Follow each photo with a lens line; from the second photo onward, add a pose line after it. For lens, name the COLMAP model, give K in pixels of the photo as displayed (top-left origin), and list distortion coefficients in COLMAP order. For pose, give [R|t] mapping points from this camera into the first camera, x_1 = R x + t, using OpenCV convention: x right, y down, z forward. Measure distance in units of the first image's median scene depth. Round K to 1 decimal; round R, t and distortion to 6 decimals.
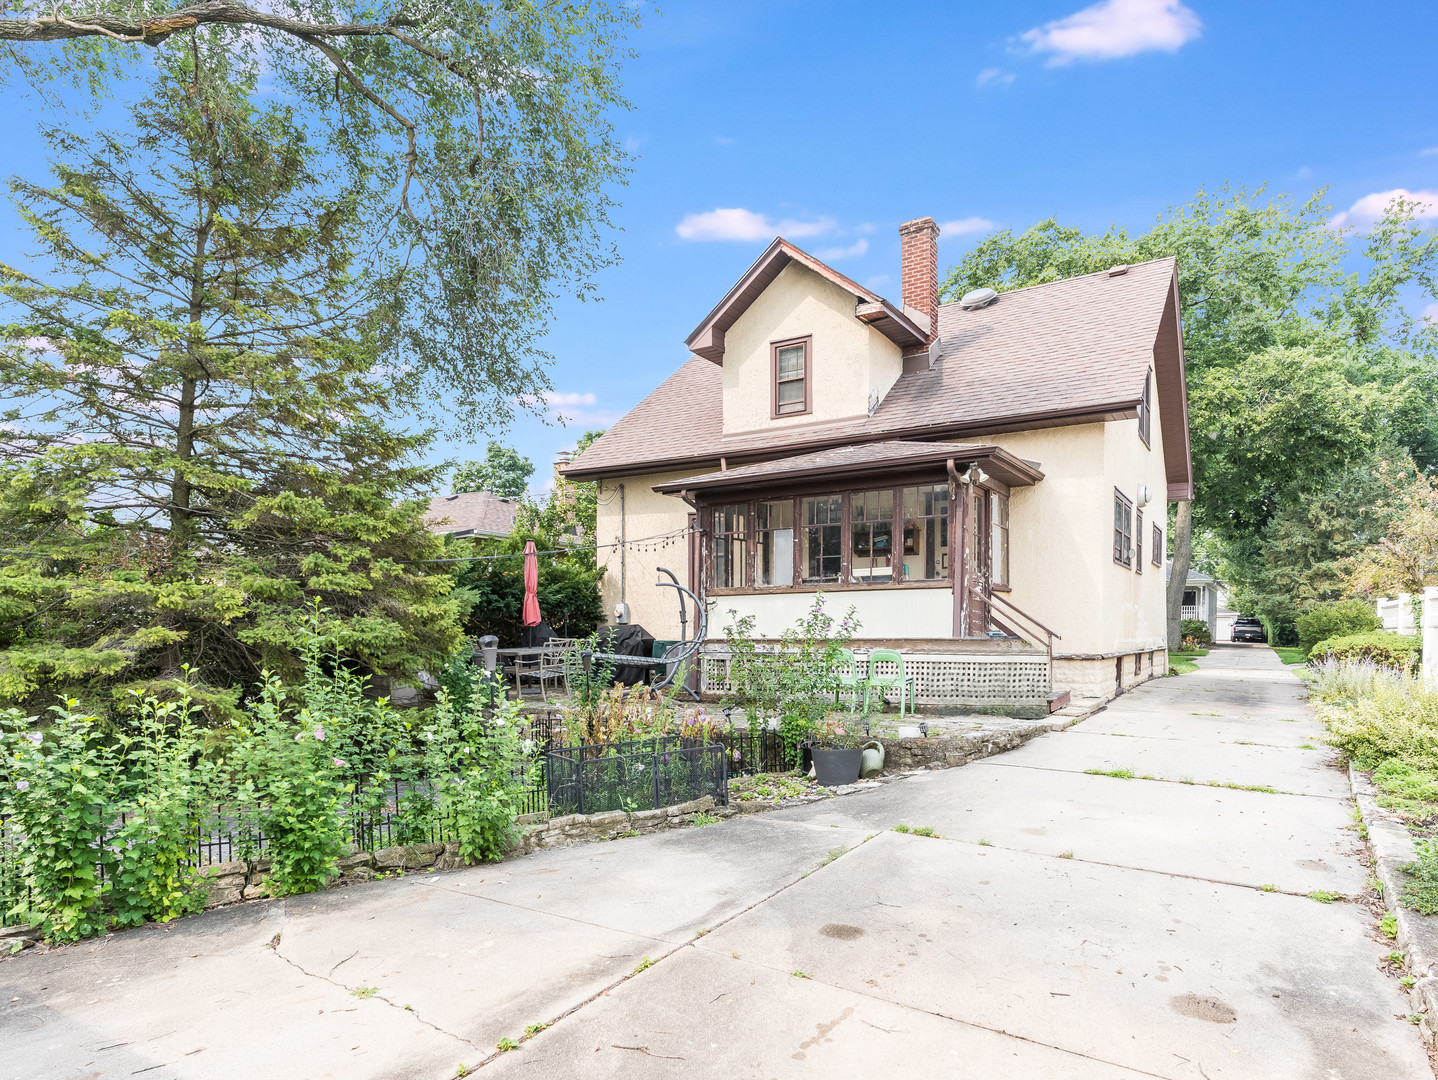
lens RADIAL K [[930.1, 0, 719.0], [0, 930.1, 540.0], [0, 0, 1]] dist [-0.004242, -0.001151]
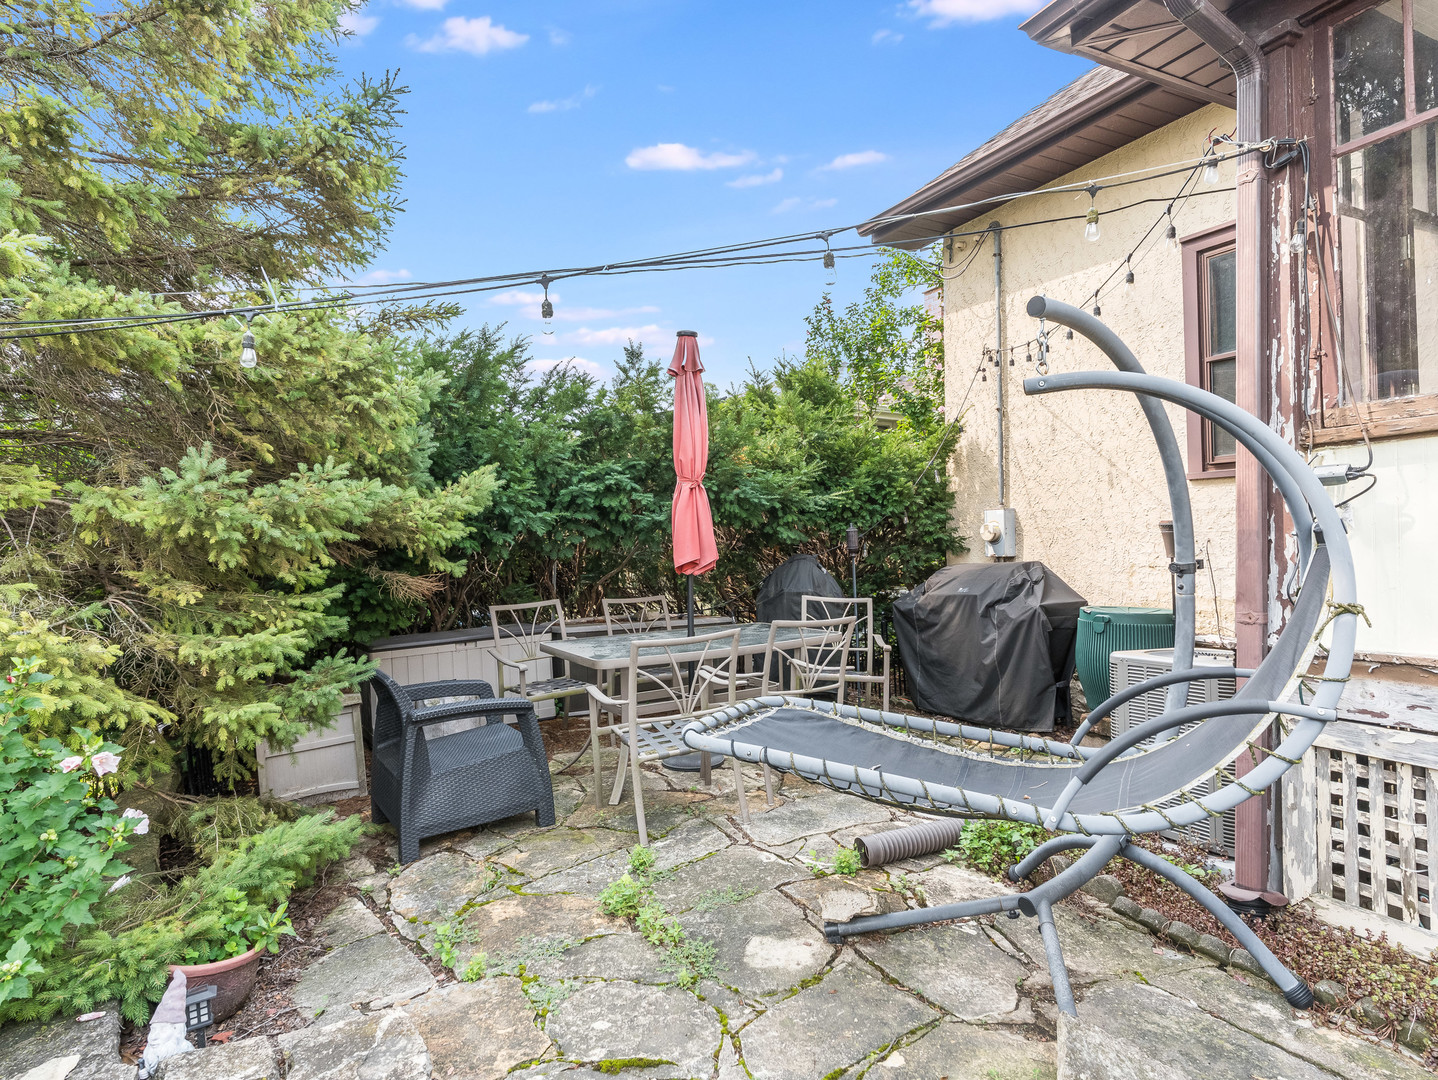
lens RADIAL K [[834.5, 0, 714.9], [0, 834.5, 504.0], [0, 0, 1]] dist [0.041148, -0.000190]
pose [[0.858047, -0.033886, -0.512453, -0.026451], [0.058443, 0.997782, 0.031878, 0.051968], [0.510236, -0.057302, 0.858124, 0.682689]]
